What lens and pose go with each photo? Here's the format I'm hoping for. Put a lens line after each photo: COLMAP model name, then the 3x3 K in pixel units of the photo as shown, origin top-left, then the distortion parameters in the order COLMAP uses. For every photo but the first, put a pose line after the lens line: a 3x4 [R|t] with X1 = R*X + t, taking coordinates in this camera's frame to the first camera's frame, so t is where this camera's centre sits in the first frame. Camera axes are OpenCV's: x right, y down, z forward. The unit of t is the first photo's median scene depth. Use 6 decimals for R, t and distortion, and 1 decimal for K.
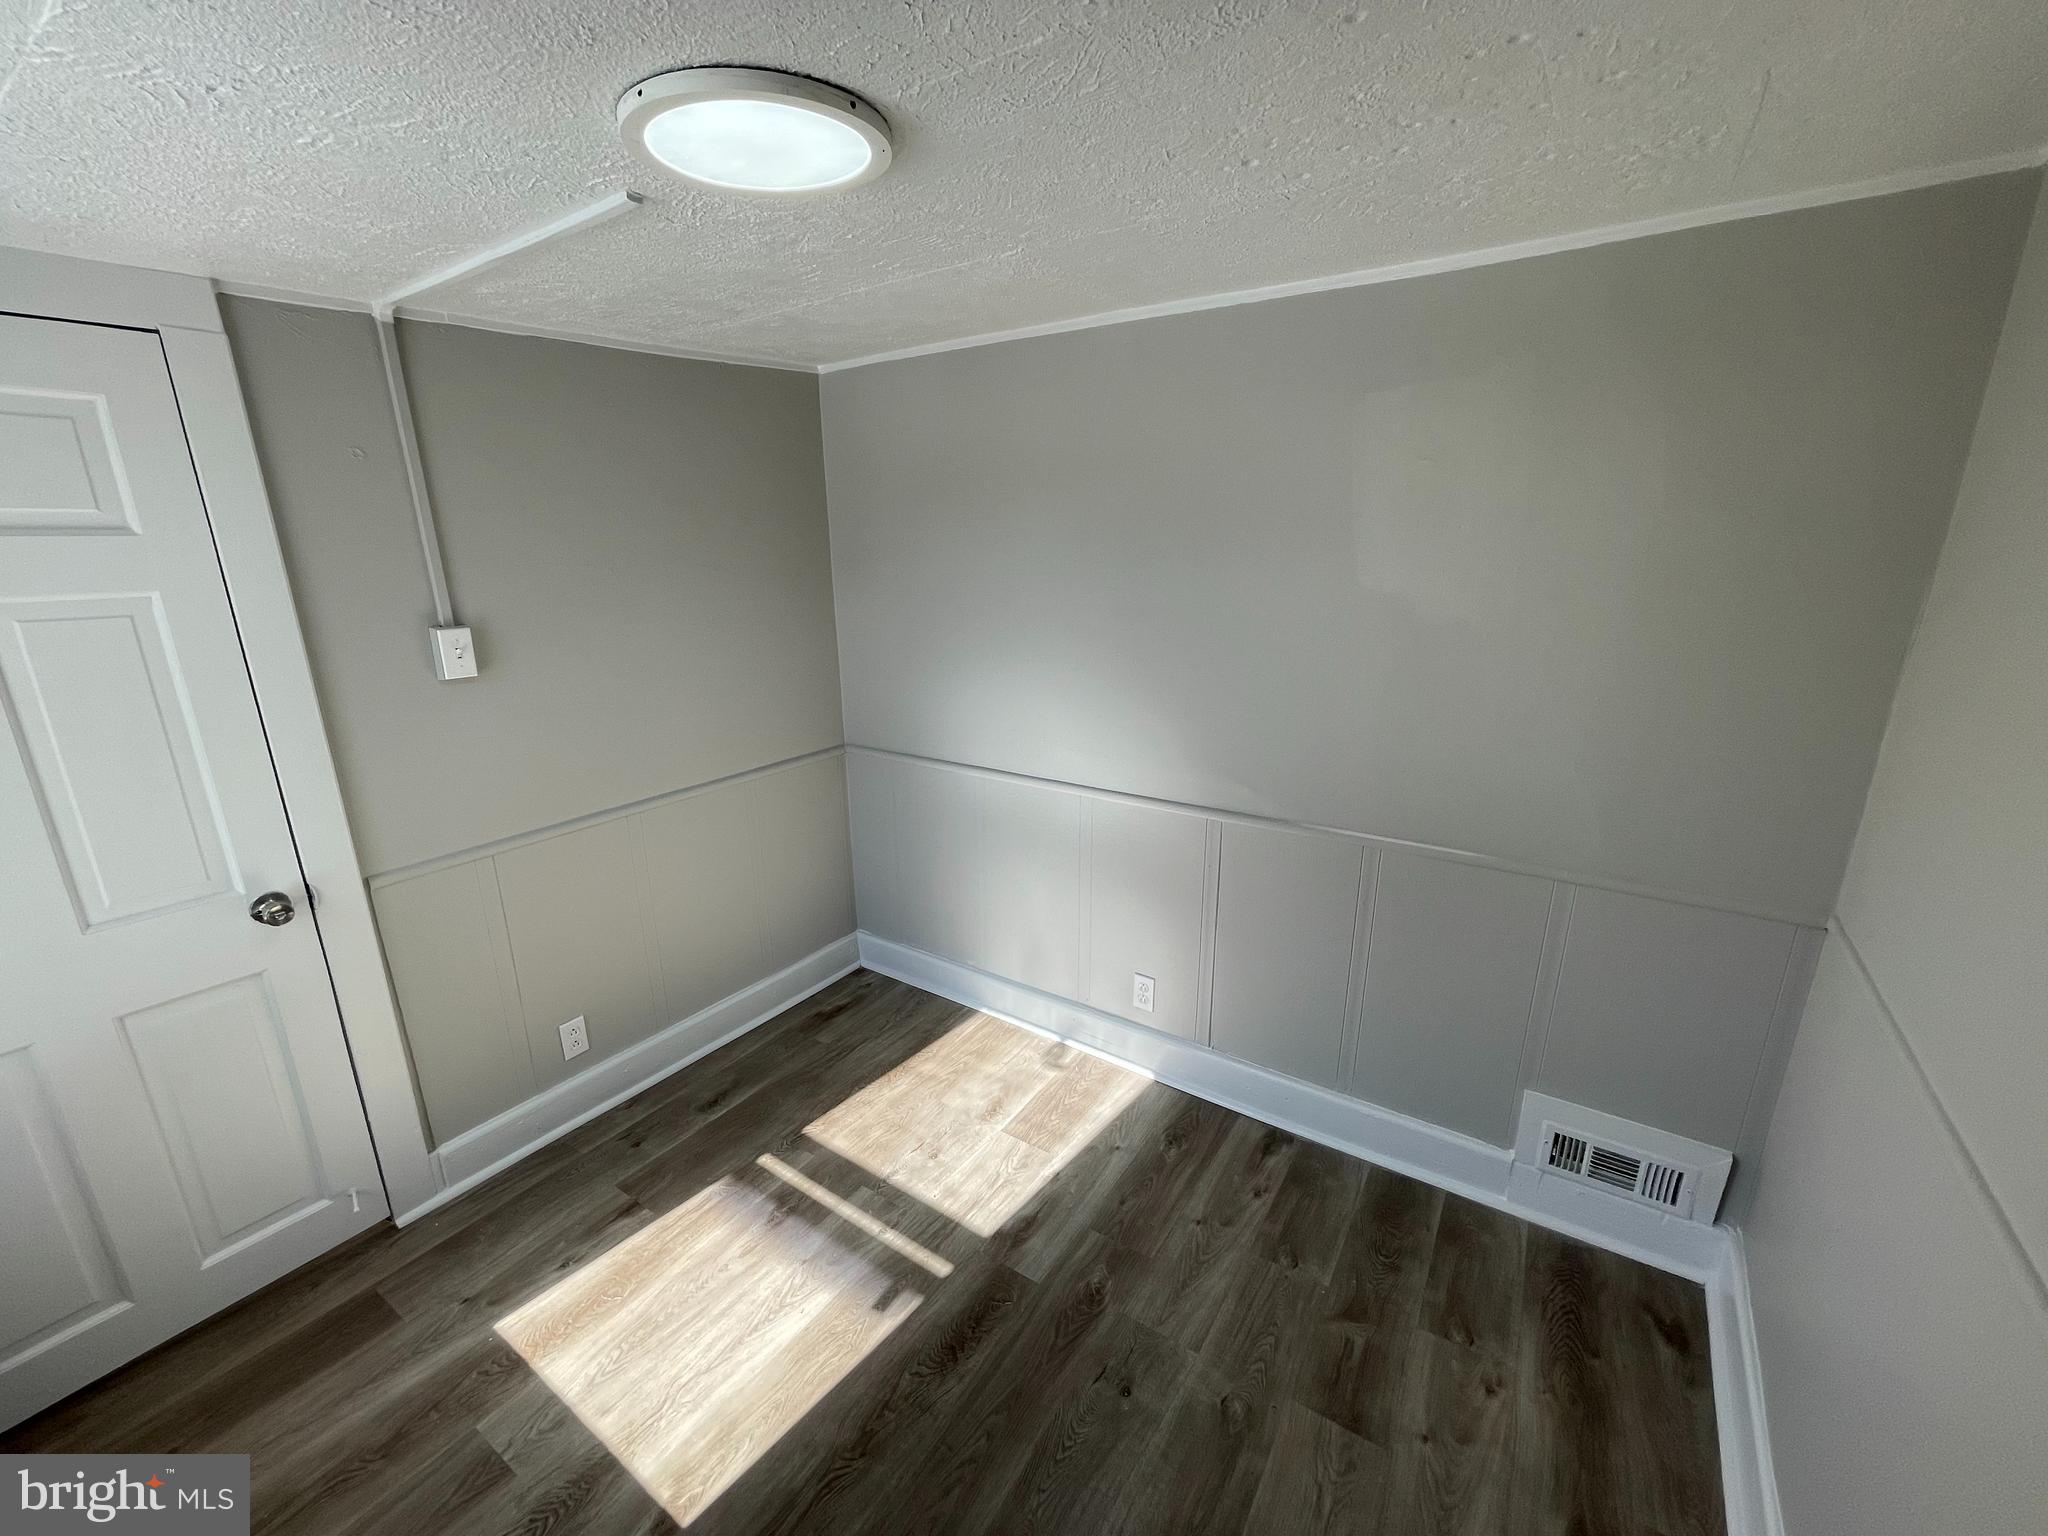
lens RADIAL K [[824.0, 0, 1021.4], [0, 824.0, 773.5], [0, 0, 1]] dist [-0.002366, 0.001152]
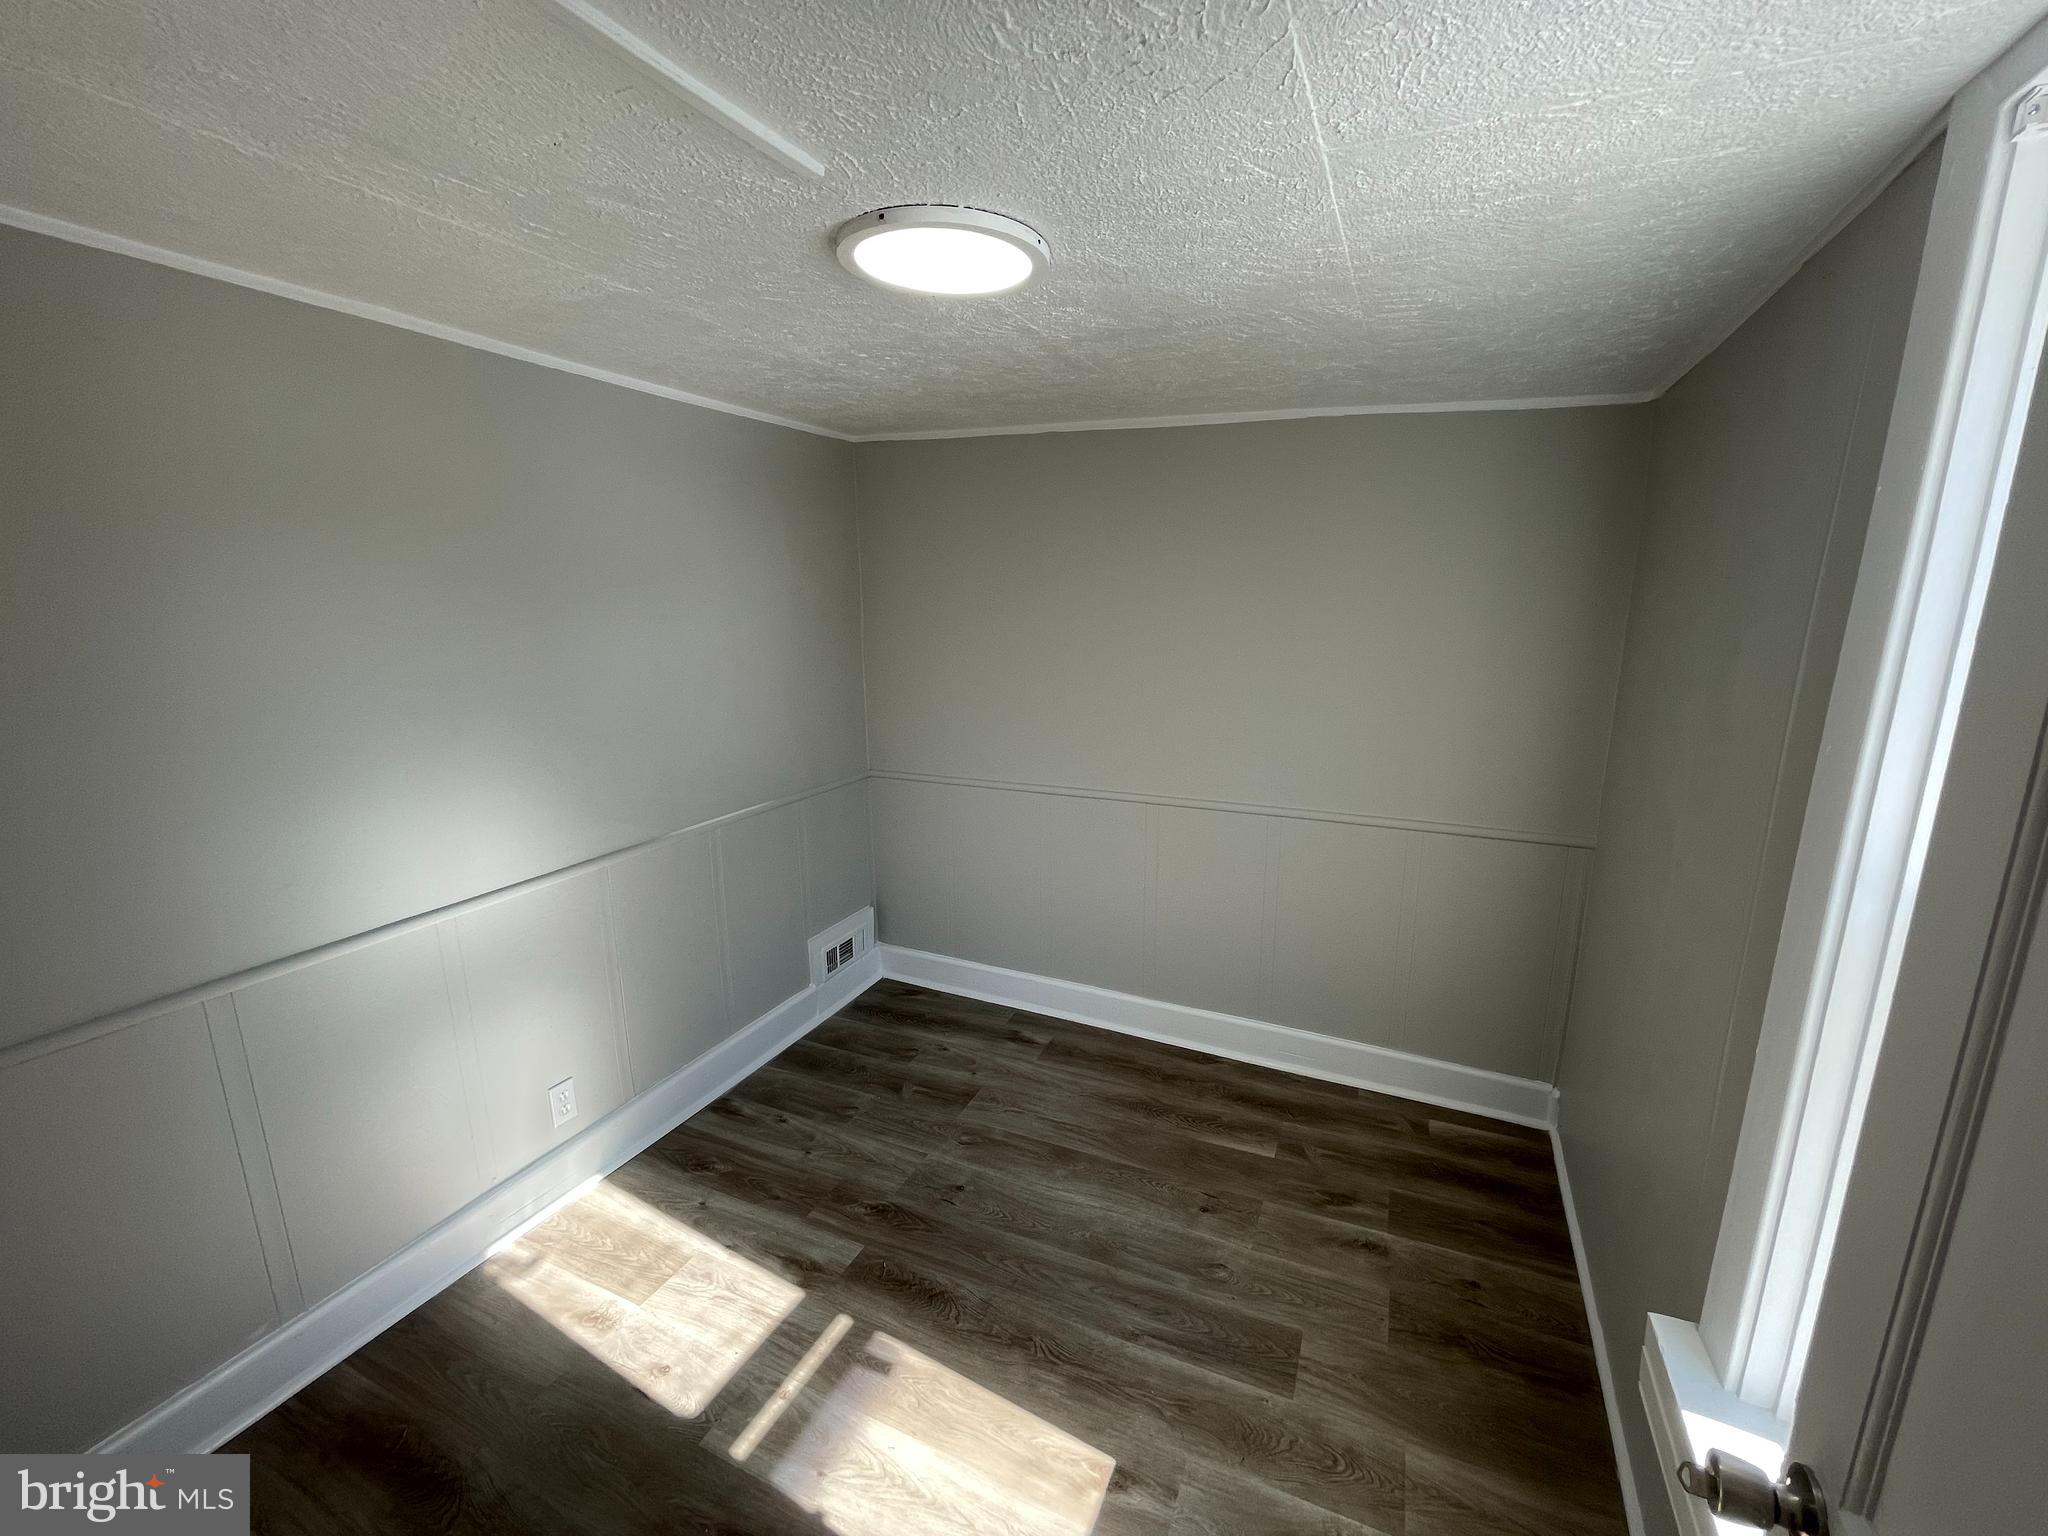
lens RADIAL K [[824.0, 0, 1013.2], [0, 824.0, 769.9], [0, 0, 1]] dist [-0.002366, 0.001152]
pose [[-0.135945, -0.195051, 0.971326, -0.923717], [0.279212, 0.933143, 0.226461, -0.167097], [-0.950557, 0.301993, -0.072396, 0.673488]]
